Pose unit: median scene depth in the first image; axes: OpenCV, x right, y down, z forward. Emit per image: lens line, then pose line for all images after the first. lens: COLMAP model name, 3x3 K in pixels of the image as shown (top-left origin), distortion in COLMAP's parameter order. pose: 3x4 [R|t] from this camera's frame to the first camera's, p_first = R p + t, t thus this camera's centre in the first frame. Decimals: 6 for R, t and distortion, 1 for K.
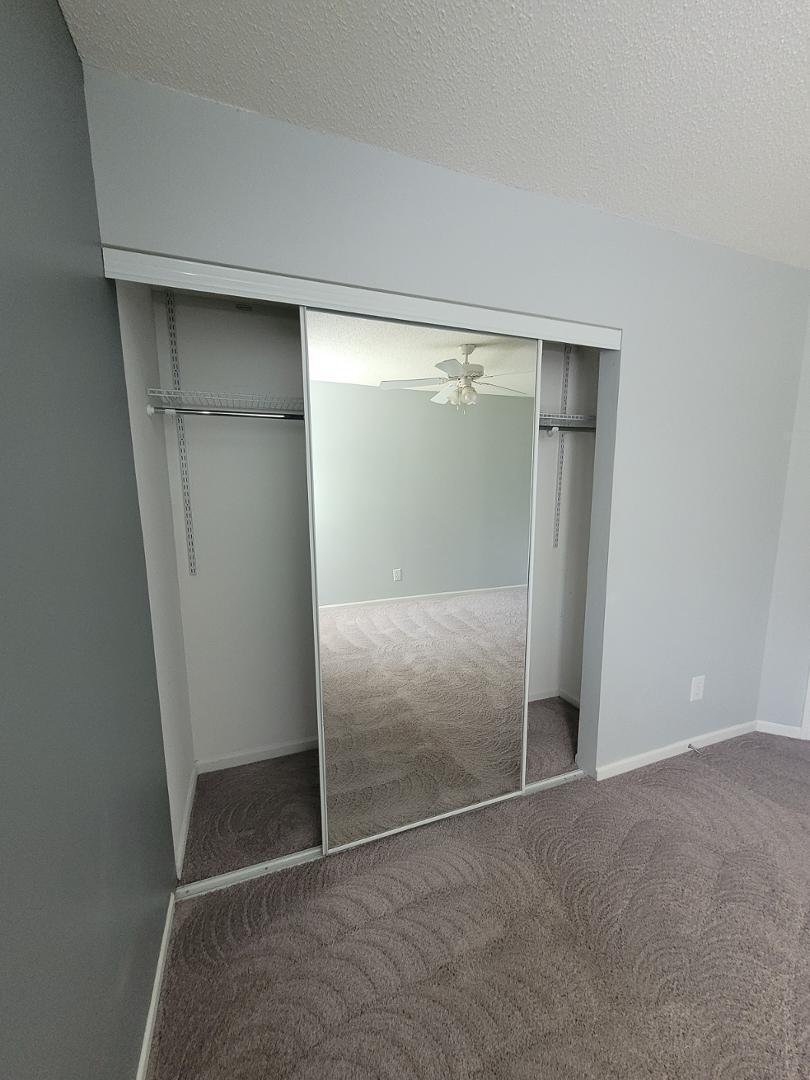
lens RADIAL K [[425.6, 0, 407.2], [0, 425.6, 547.7], [0, 0, 1]] dist [-0.000744, -0.000027]
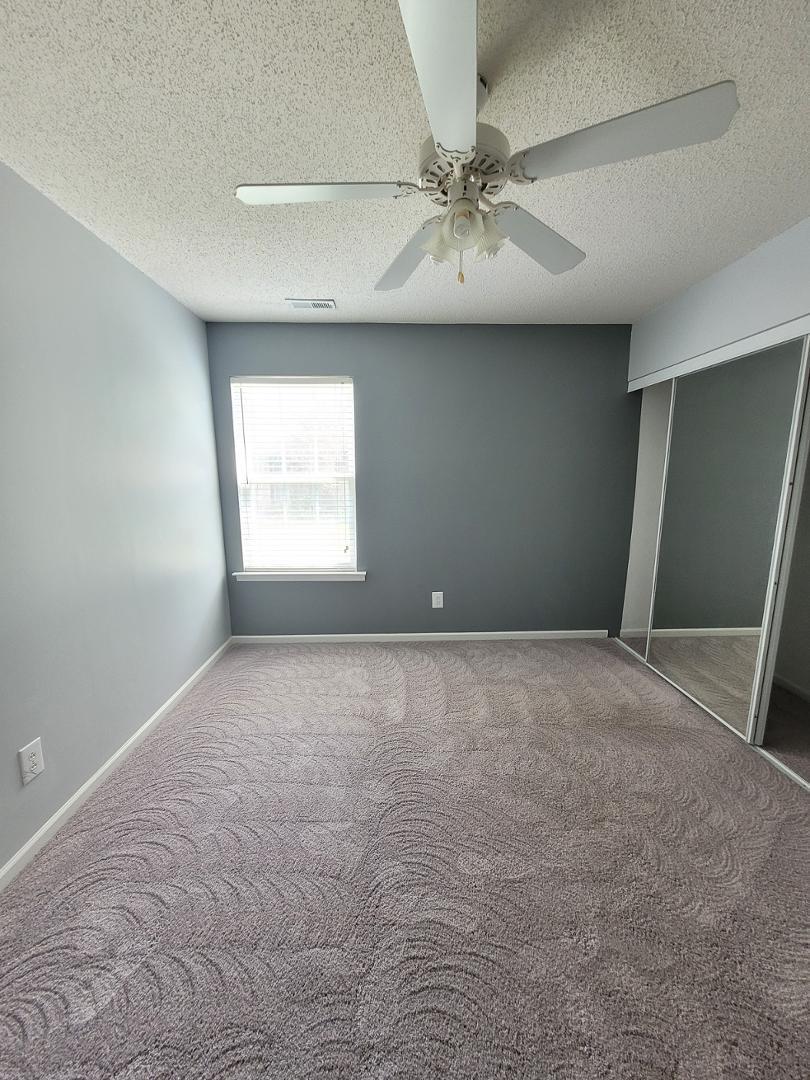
lens RADIAL K [[423.9, 0, 408.1], [0, 423.9, 546.3], [0, 0, 1]] dist [0.002281, -0.000338]
pose [[-0.325852, 0.168008, -0.930373, 1.533026], [-0.140959, 0.964450, 0.223531, -0.041366], [0.934854, 0.203982, -0.290586, 0.382756]]
